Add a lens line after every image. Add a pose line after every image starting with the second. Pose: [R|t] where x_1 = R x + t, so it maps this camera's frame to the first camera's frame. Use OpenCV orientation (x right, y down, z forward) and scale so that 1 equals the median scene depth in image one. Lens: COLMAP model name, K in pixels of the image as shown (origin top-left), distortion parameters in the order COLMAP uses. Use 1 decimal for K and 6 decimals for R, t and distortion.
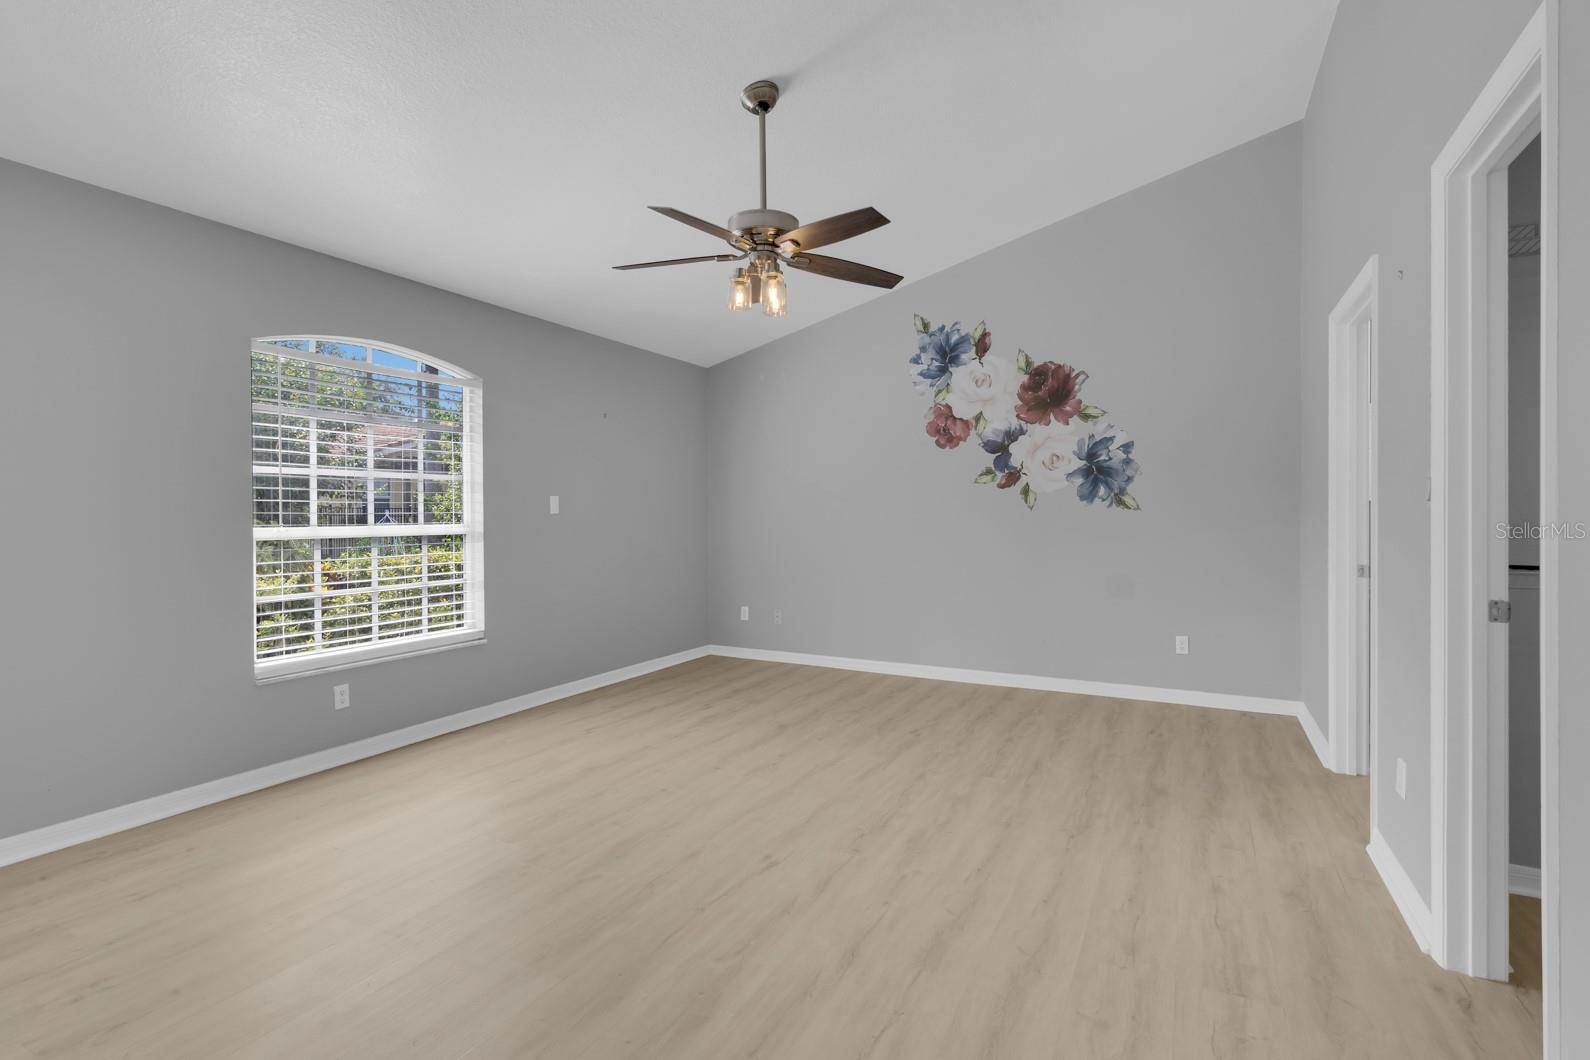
lens RADIAL K [[880.6, 0, 796.1], [0, 880.6, 510.0], [0, 0, 1]] dist [-0.000415, -0.000116]
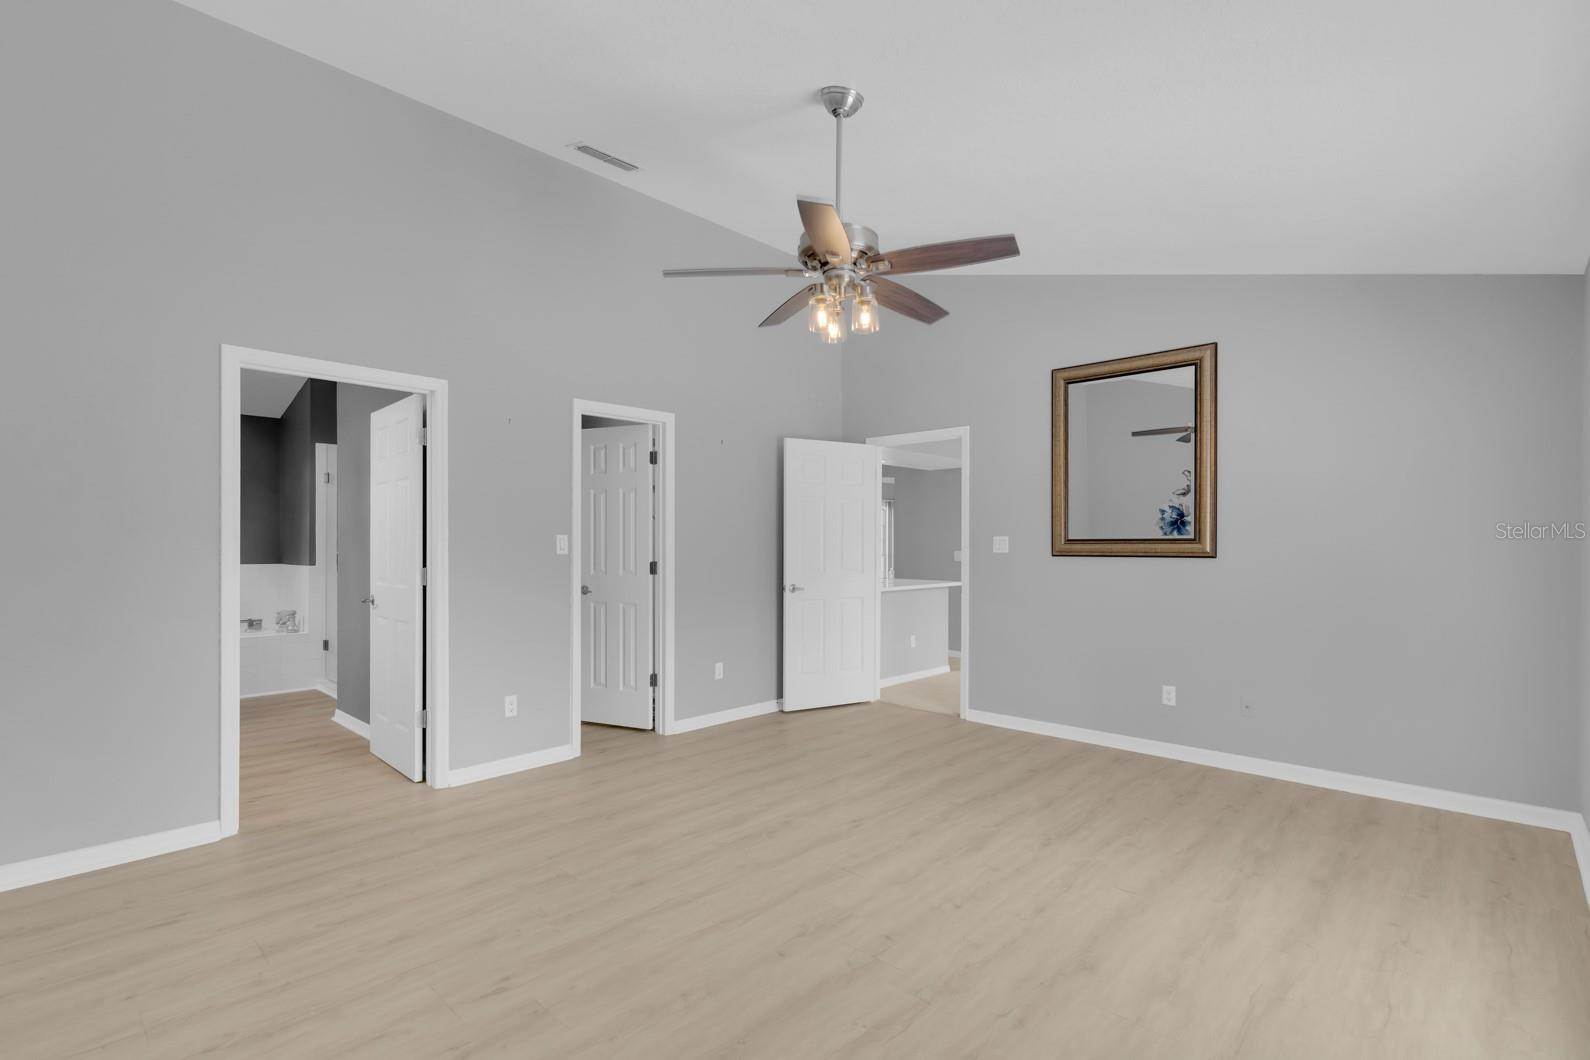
lens RADIAL K [[738.1, 0, 796.9], [0, 738.1, 549.3], [0, 0, 1]] dist [0.000454, 0.000096]
pose [[-0.968748, 0.001348, 0.248043, -0.197680], [0.001173, 0.999999, -0.000853, -0.007742], [-0.248044, -0.000535, -0.968749, 1.887507]]
